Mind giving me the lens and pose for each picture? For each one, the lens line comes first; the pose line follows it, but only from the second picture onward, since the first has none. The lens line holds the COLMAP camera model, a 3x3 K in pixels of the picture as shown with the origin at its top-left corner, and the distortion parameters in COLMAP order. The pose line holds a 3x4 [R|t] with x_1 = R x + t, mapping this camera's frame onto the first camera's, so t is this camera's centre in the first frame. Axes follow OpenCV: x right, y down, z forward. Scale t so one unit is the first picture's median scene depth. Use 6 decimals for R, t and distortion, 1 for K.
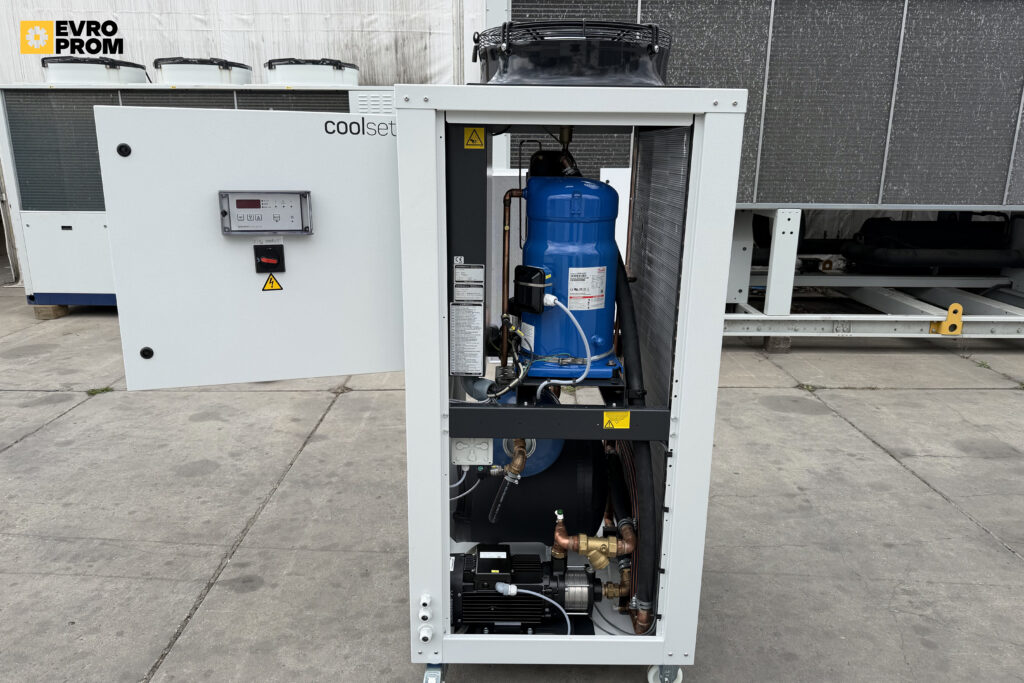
lens RADIAL K [[718.4, 0, 513.6], [0, 718.4, 338.7], [0, 0, 1]] dist [0.078254, -0.107192]
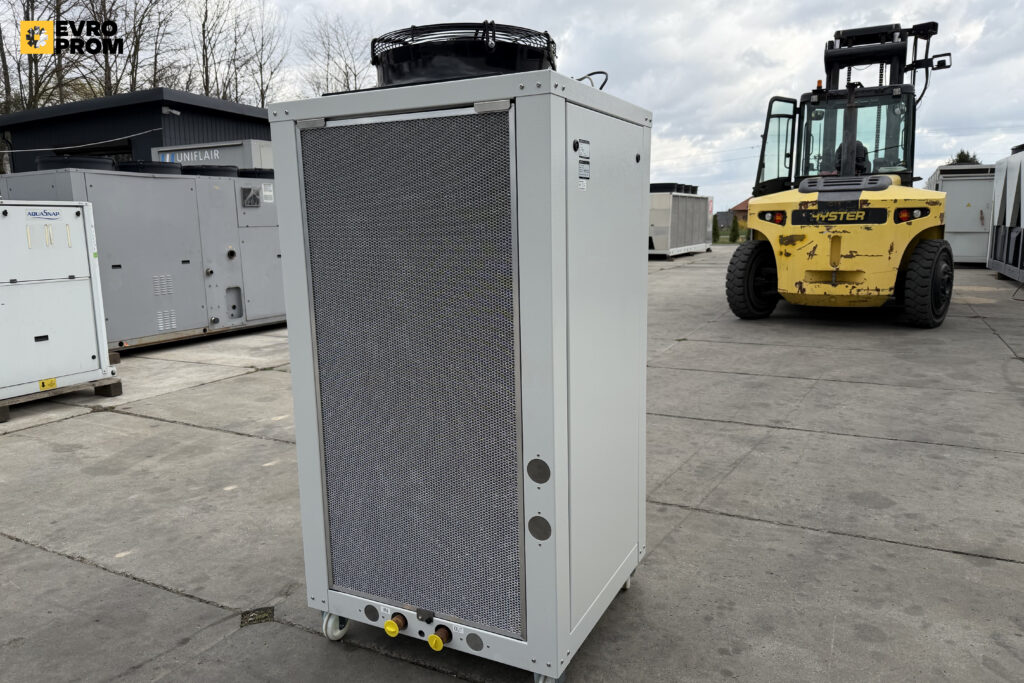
lens RADIAL K [[718.4, 0, 513.6], [0, 718.4, 338.7], [0, 0, 1]] dist [0.078254, -0.107192]
pose [[-0.466064, 0.144459, -0.872878, 0.763572], [-0.208756, 0.940770, 0.267158, -0.232557], [0.859770, 0.306731, -0.408303, 1.192980]]
